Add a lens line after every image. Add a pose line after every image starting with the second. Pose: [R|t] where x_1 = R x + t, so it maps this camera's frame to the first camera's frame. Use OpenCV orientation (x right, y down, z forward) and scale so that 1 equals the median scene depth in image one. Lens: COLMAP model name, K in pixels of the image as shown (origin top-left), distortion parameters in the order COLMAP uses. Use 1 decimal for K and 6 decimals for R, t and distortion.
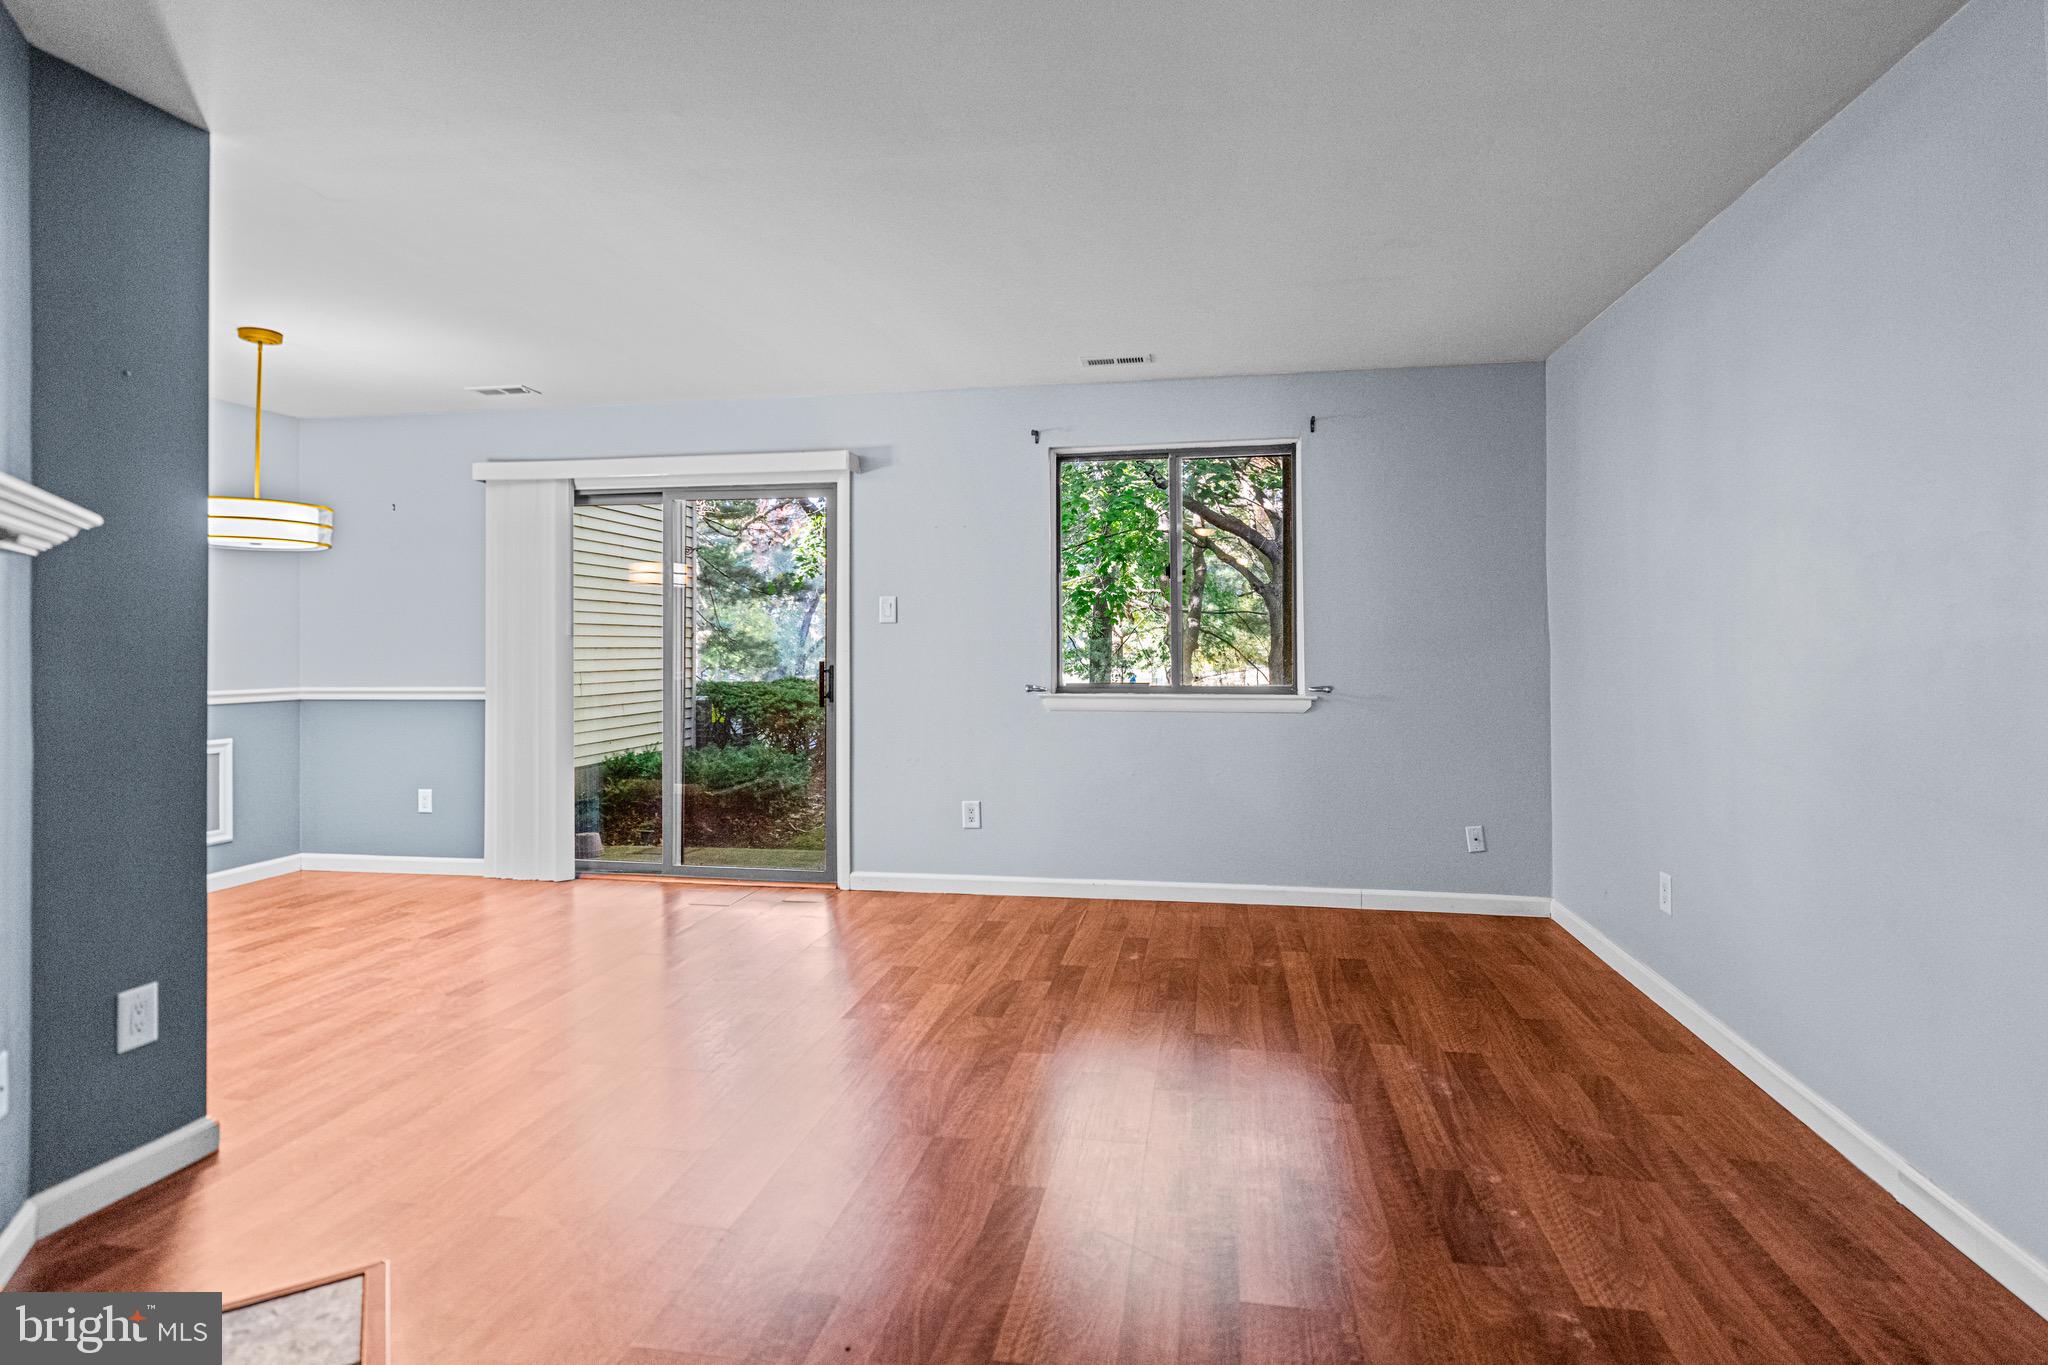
lens RADIAL K [[1074.1, 0, 1024.1], [0, 1074.1, 648.3], [0, 0, 1]] dist [-0.001188, -0.000489]
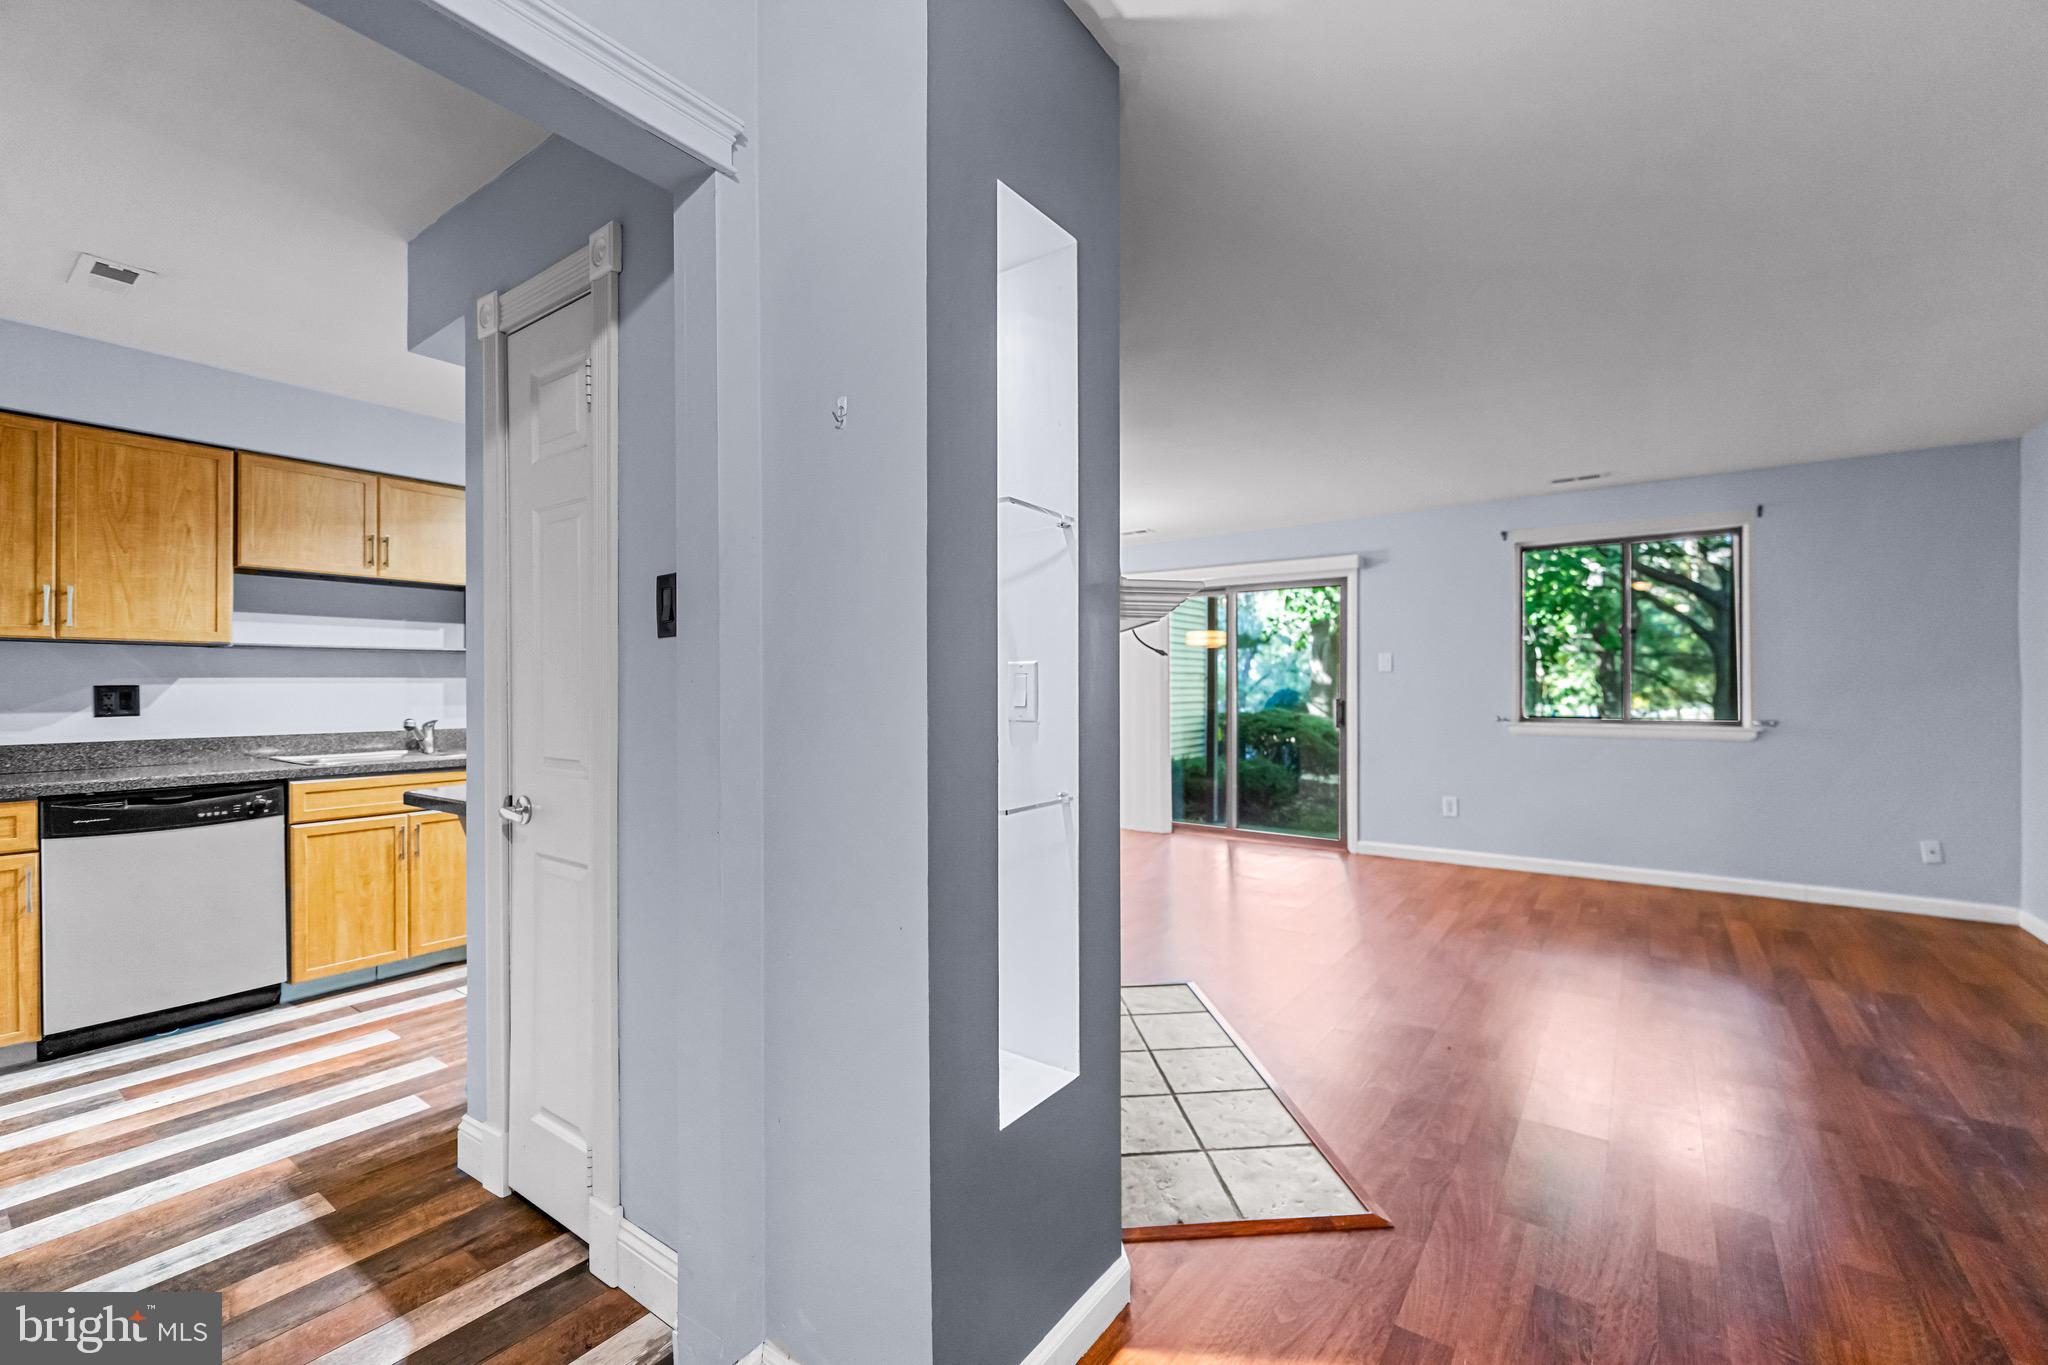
lens RADIAL K [[863.0, 0, 1021.7], [0, 863.0, 693.9], [0, 0, 1]] dist [-0.000217, -0.000047]
pose [[0.901048, 0.004742, -0.433694, -0.065749], [-0.000660, 0.999954, 0.009561, -0.004417], [0.433719, -0.008329, 0.901009, -0.267092]]
